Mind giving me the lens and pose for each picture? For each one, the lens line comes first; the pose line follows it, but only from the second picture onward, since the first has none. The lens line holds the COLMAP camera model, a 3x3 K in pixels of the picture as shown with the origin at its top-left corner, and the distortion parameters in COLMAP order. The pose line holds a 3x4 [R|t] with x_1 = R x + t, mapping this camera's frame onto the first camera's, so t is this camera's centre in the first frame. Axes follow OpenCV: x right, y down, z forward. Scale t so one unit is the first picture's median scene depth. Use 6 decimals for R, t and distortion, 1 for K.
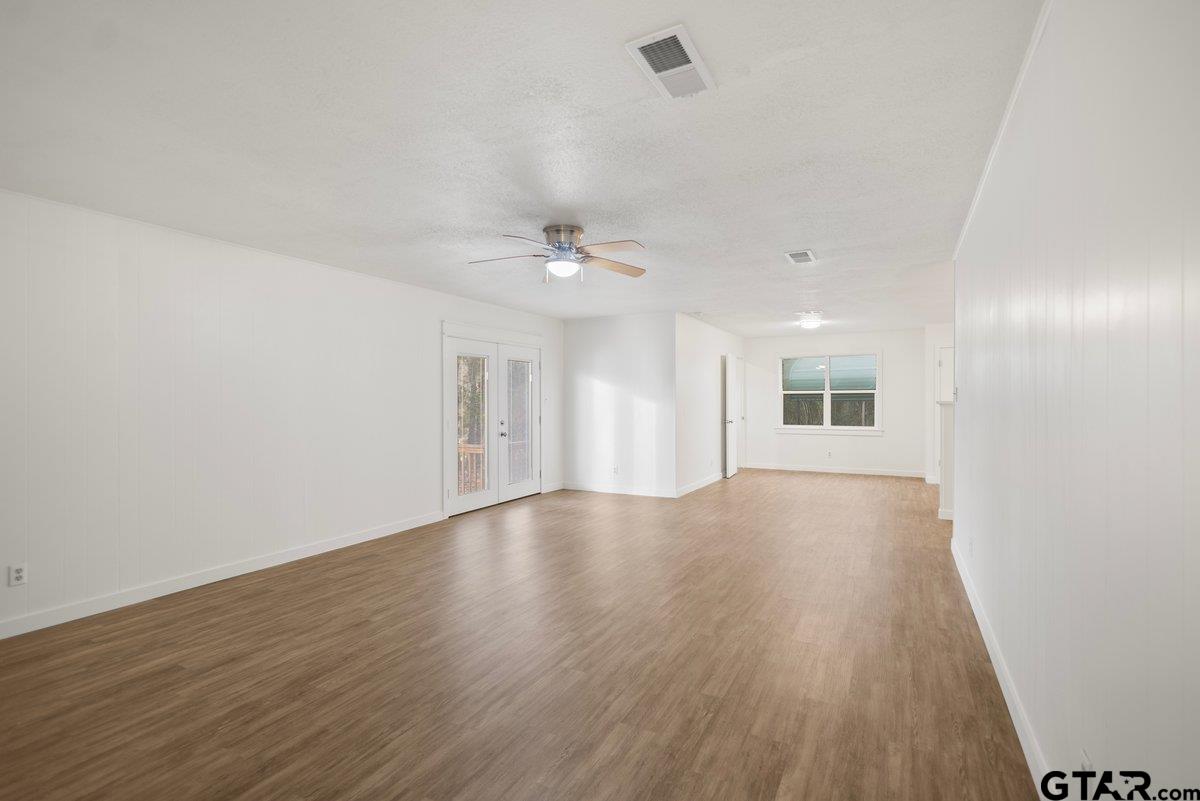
lens RADIAL K [[559.4, 0, 596.9], [0, 559.4, 402.6], [0, 0, 1]] dist [0.009922, -0.003974]
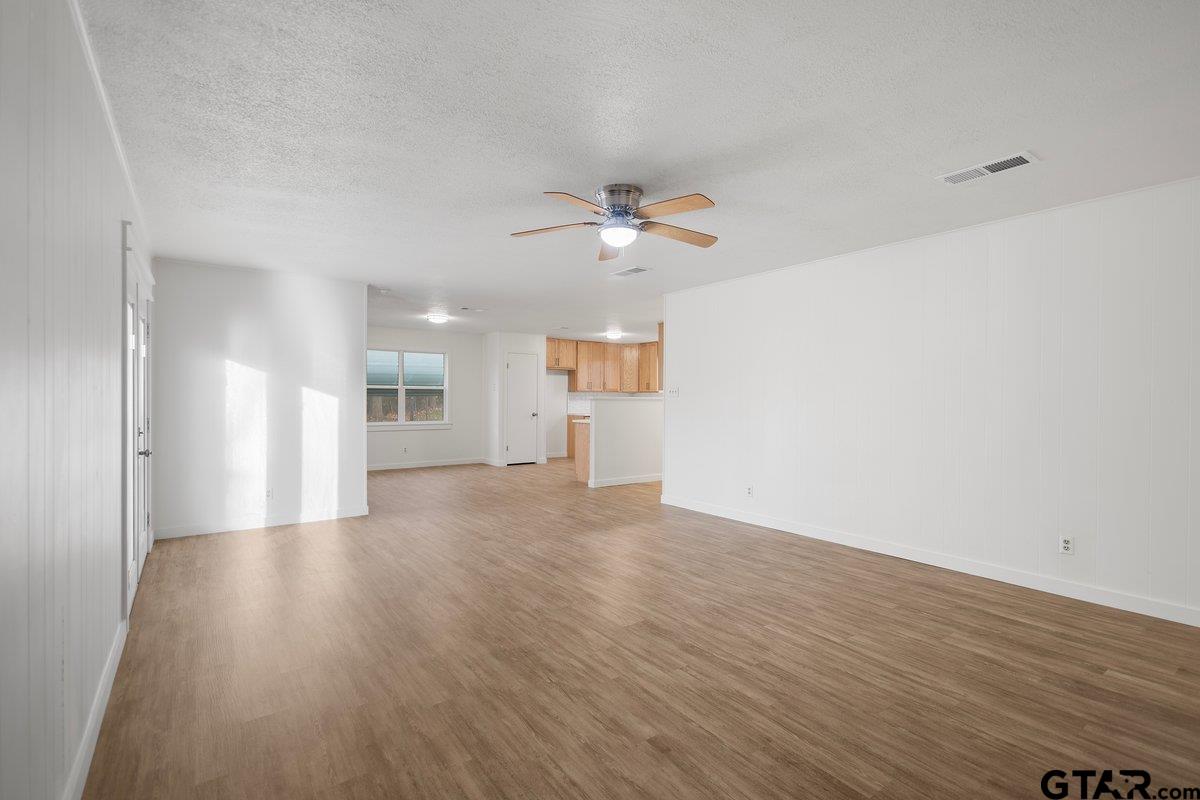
lens RADIAL K [[559.4, 0, 609.7], [0, 559.4, 401.2], [0, 0, 1]] dist [0.009922, -0.003974]
pose [[0.423433, -0.001023, 0.905927, -0.460778], [-0.001294, 0.999998, 0.001734, 0.004784], [-0.905927, -0.001906, 0.423430, 0.360835]]
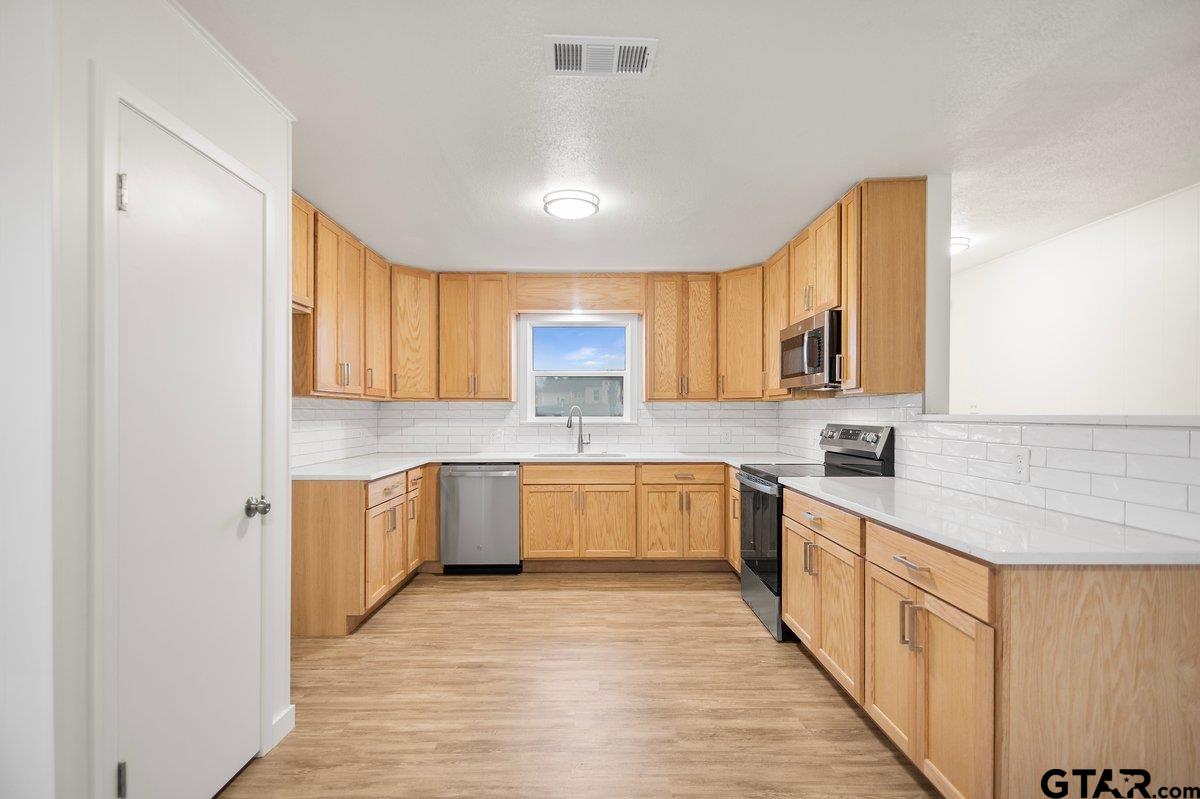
lens RADIAL K [[559.4, 0, 589.2], [0, 559.4, 413.2], [0, 0, 1]] dist [0.009922, -0.003974]
pose [[-0.470099, 0.001087, 0.882613, 0.484092], [0.004932, 0.999987, 0.001395, -0.004537], [-0.882600, 0.005009, -0.470098, 1.166279]]
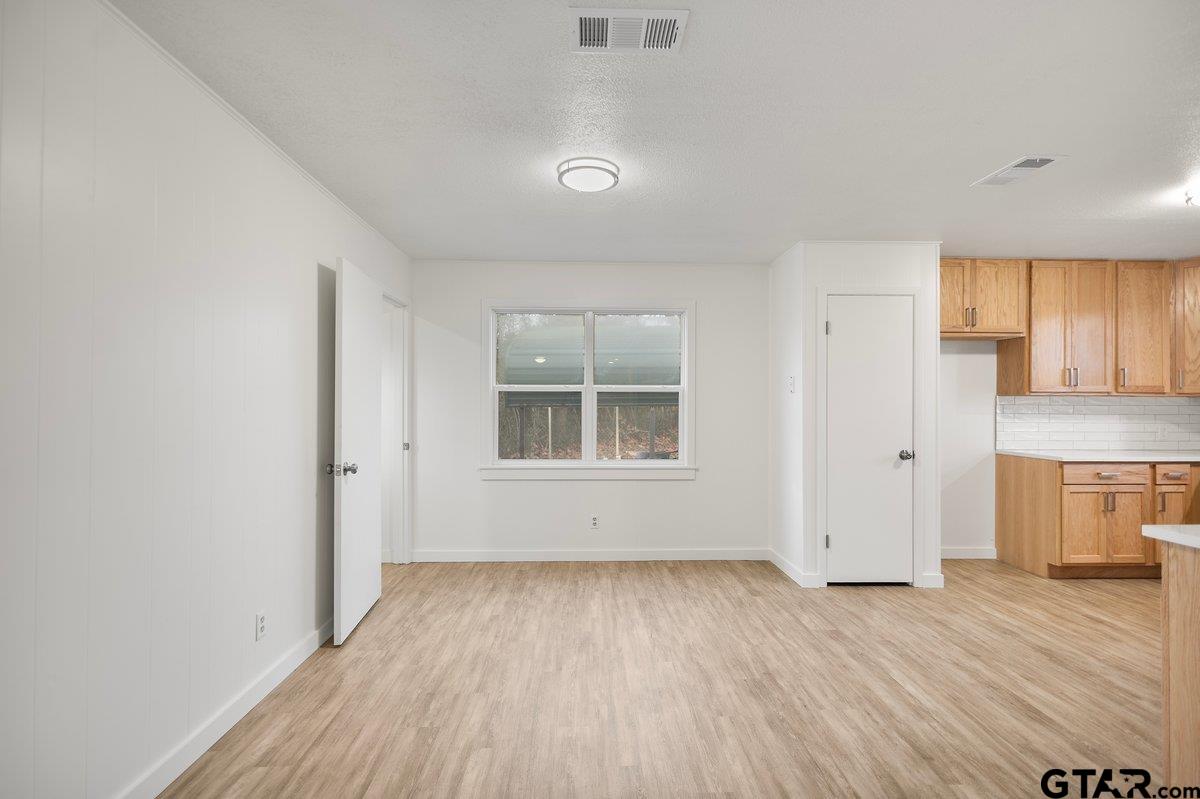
lens RADIAL K [[559.4, 0, 604.3], [0, 559.4, 402.4], [0, 0, 1]] dist [0.009922, -0.003974]
pose [[0.863698, 0.008537, 0.503938, 0.268640], [-0.003538, 0.999935, -0.010876, -0.003023], [-0.503998, 0.007611, 0.863671, 0.846206]]
